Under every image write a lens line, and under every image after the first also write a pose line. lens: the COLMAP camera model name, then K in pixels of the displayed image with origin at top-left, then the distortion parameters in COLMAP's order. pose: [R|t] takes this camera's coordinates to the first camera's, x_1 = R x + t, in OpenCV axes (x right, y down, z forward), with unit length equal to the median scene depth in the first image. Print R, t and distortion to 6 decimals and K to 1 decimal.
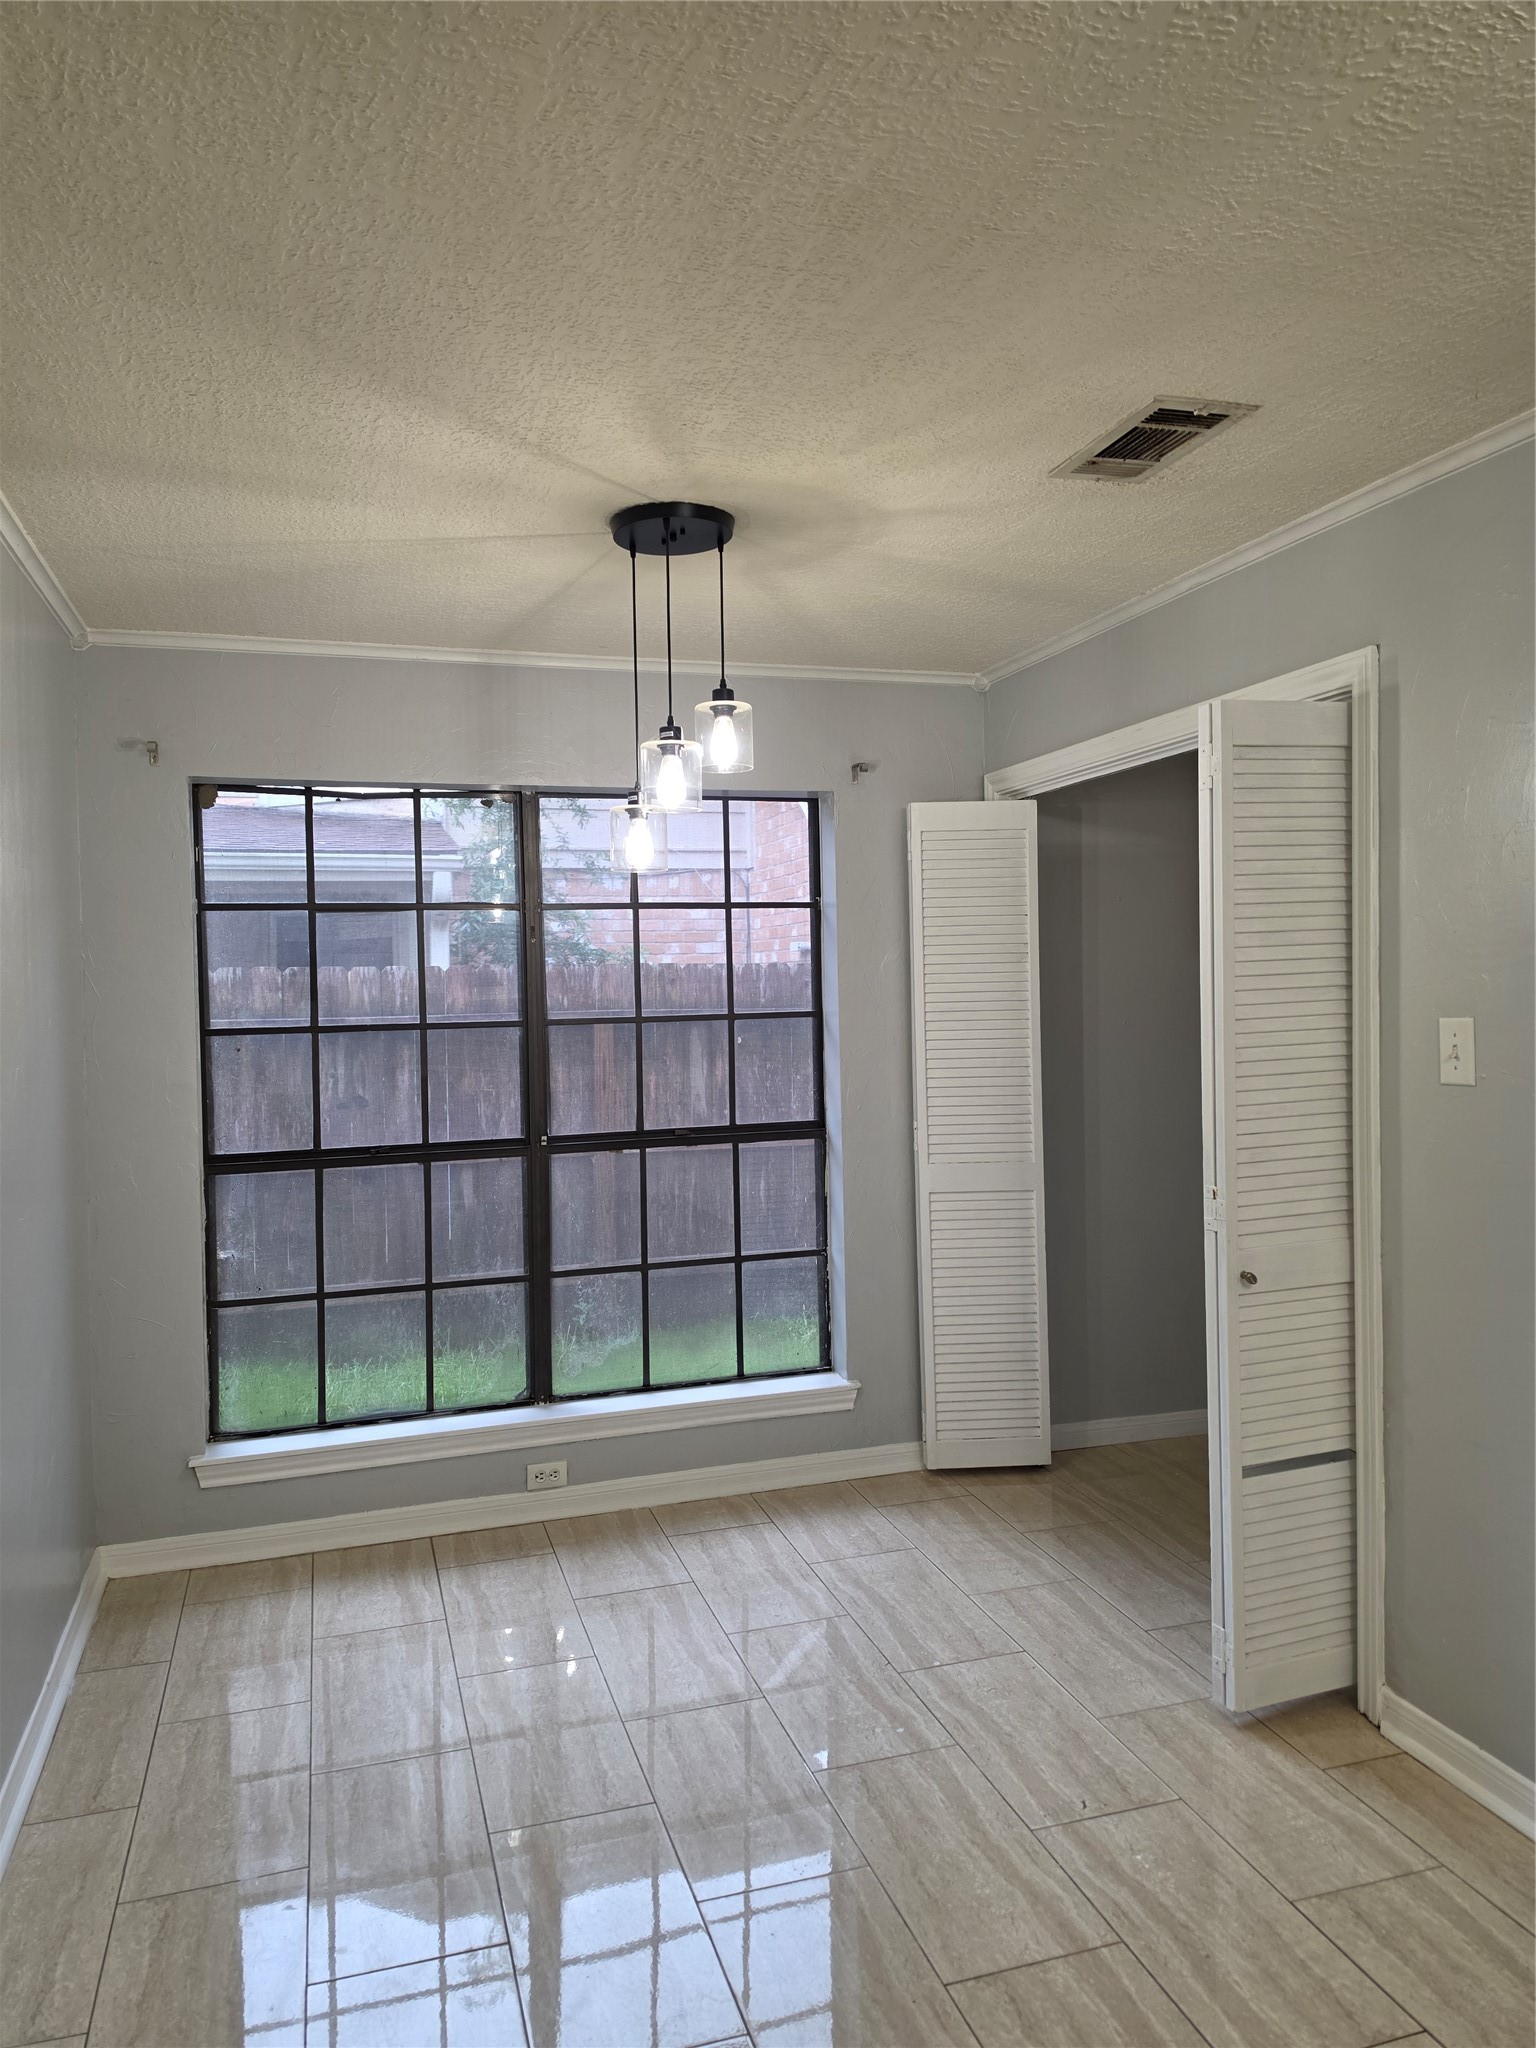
lens RADIAL K [[1415.9, 0, 746.5], [0, 1415.9, 1000.1], [0, 0, 1]] dist [0.121601, -0.114182]
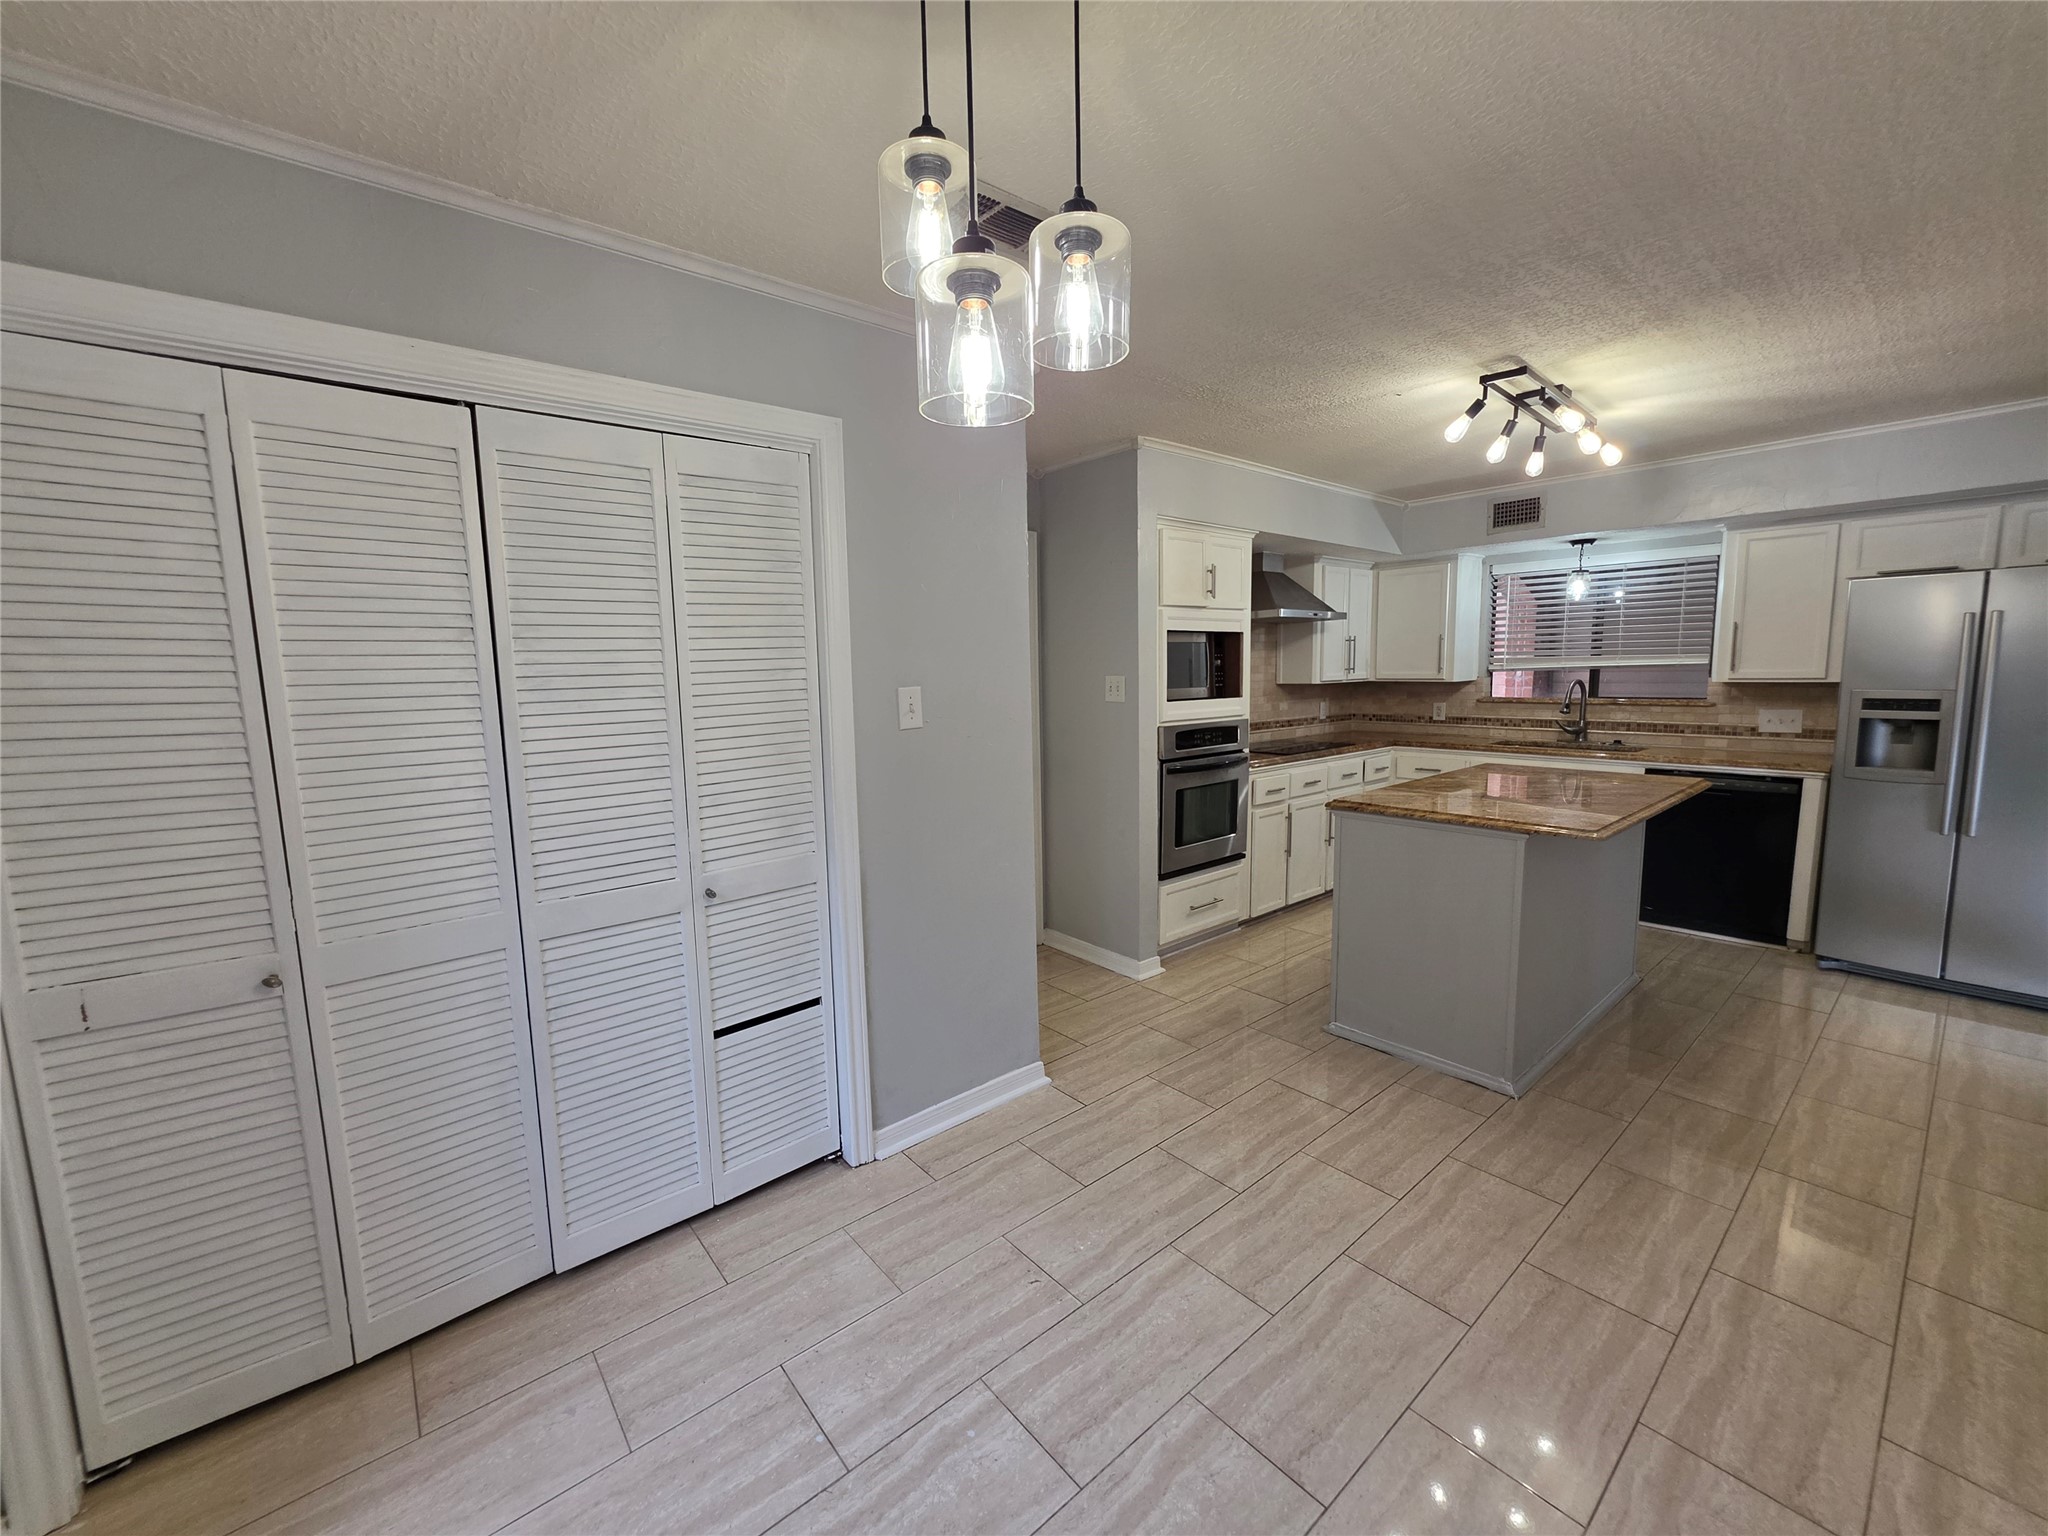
lens RADIAL K [[820.7, 0, 1019.8], [0, 820.7, 766.1], [0, 0, 1]] dist [-0.005377, 0.002039]
pose [[-0.395542, -0.091125, 0.913916, -0.333474], [0.037536, 0.992631, 0.115219, -0.000861], [-0.917681, 0.079878, -0.389206, 1.046582]]
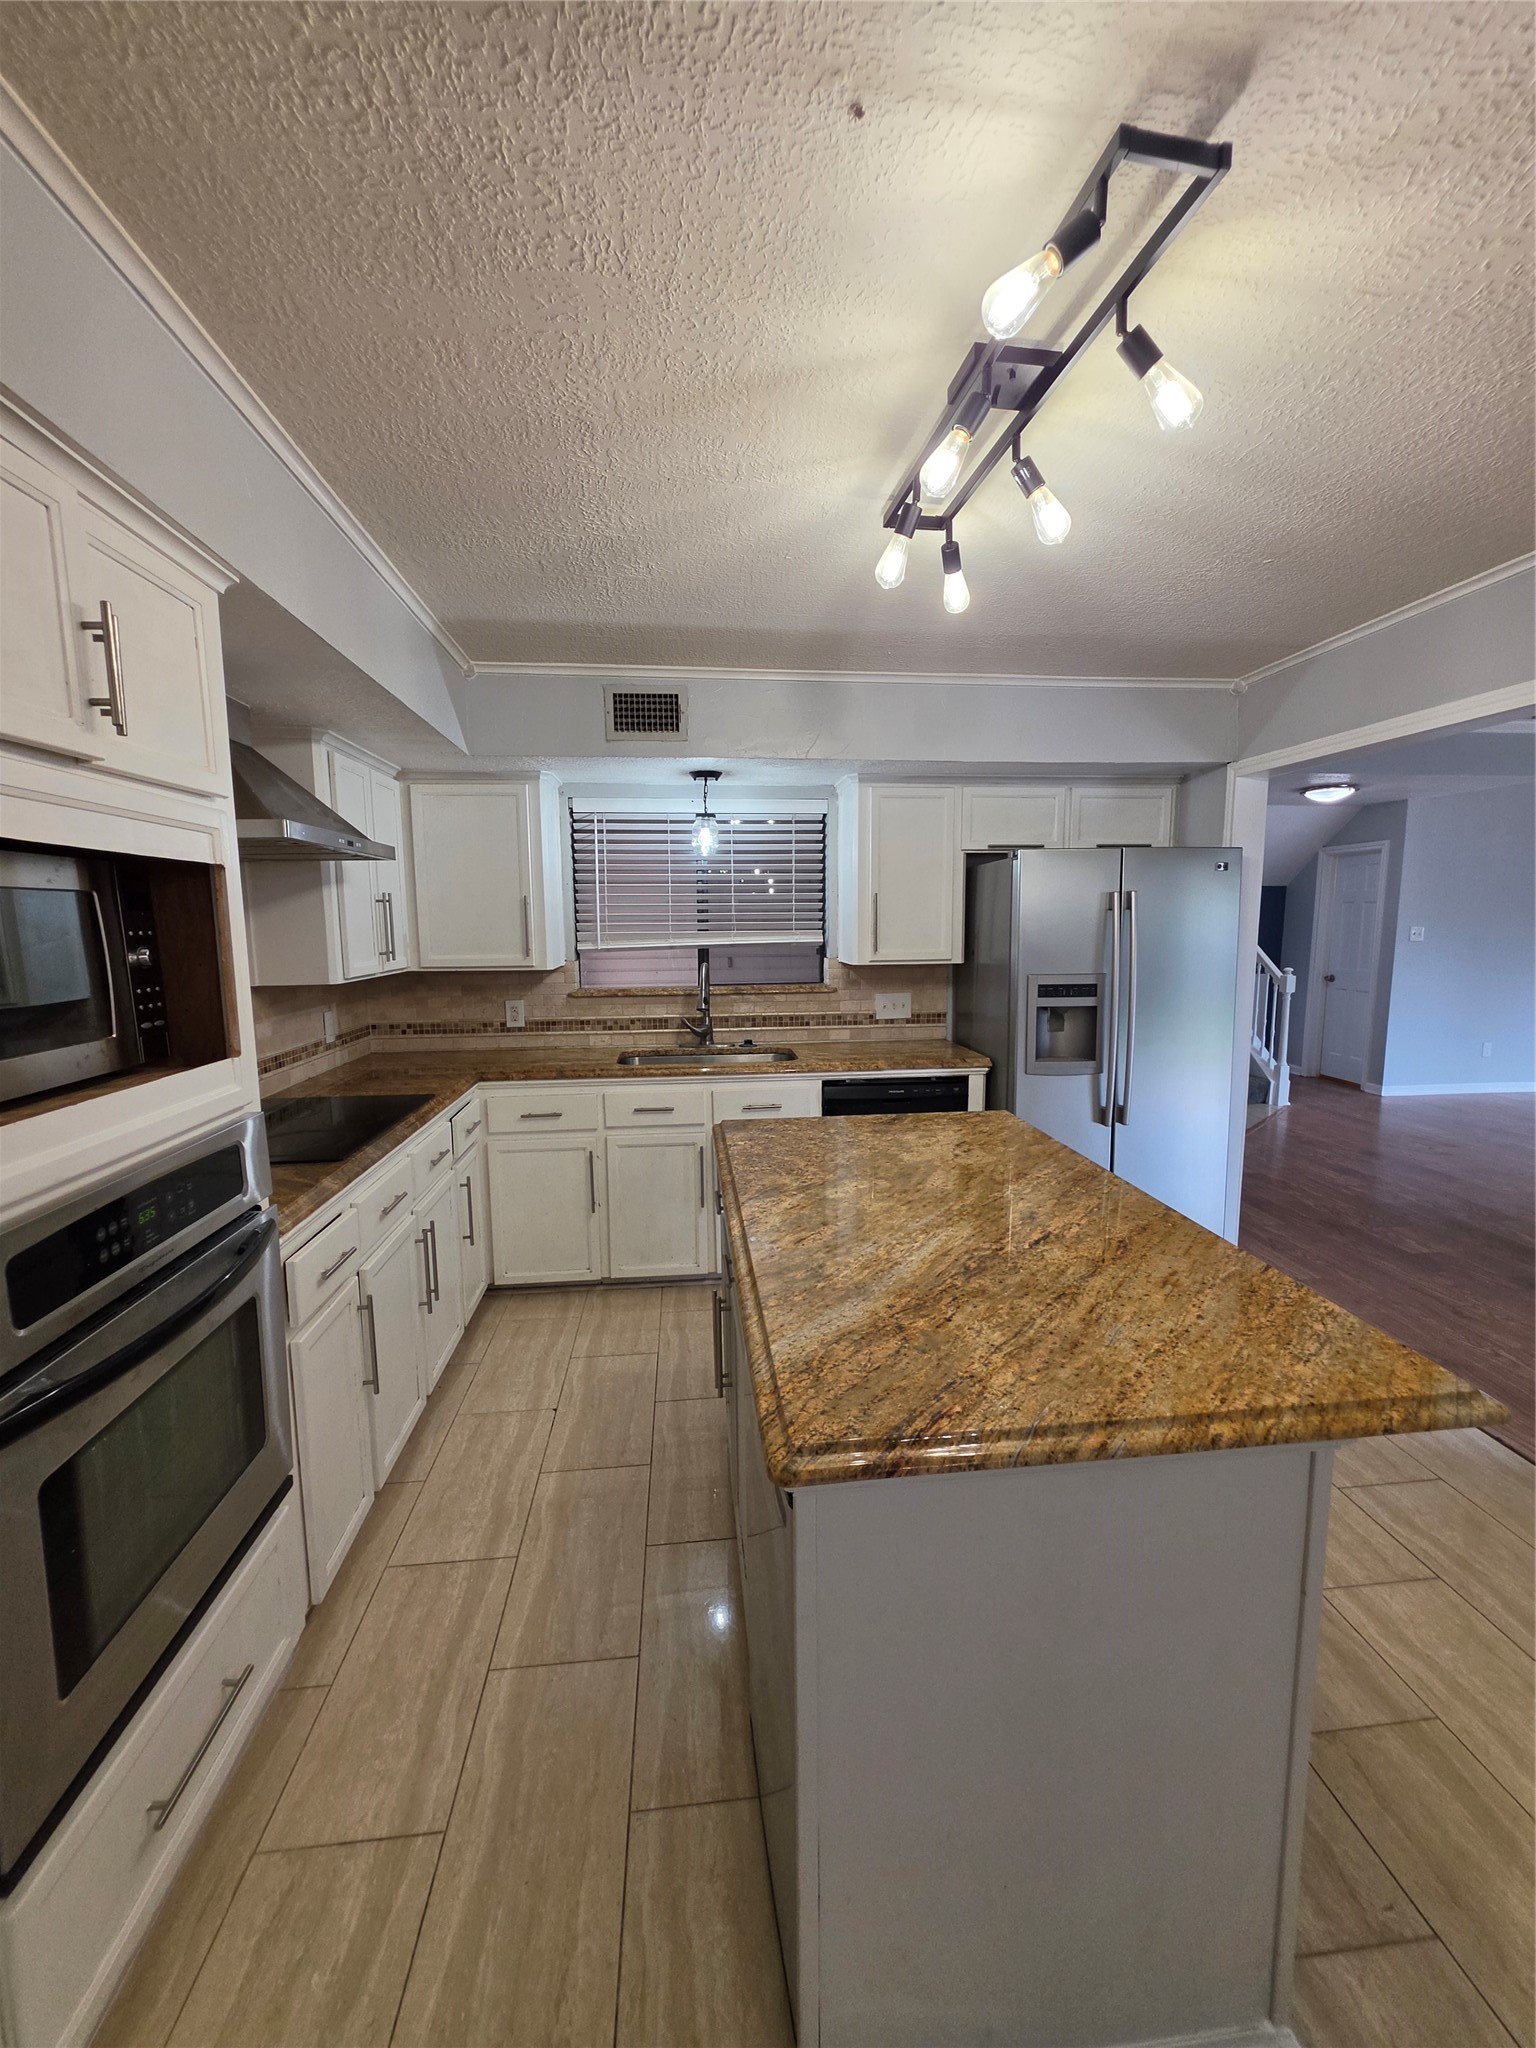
lens RADIAL K [[820.7, 0, 773.6], [0, 820.7, 1022.1], [0, 0, 1]] dist [-0.005377, 0.002039]
pose [[-0.982862, -0.001745, 0.184334, 0.373814], [0.023748, 0.990425, 0.135995, -0.018392], [-0.182806, 0.138042, -0.973410, 0.574939]]
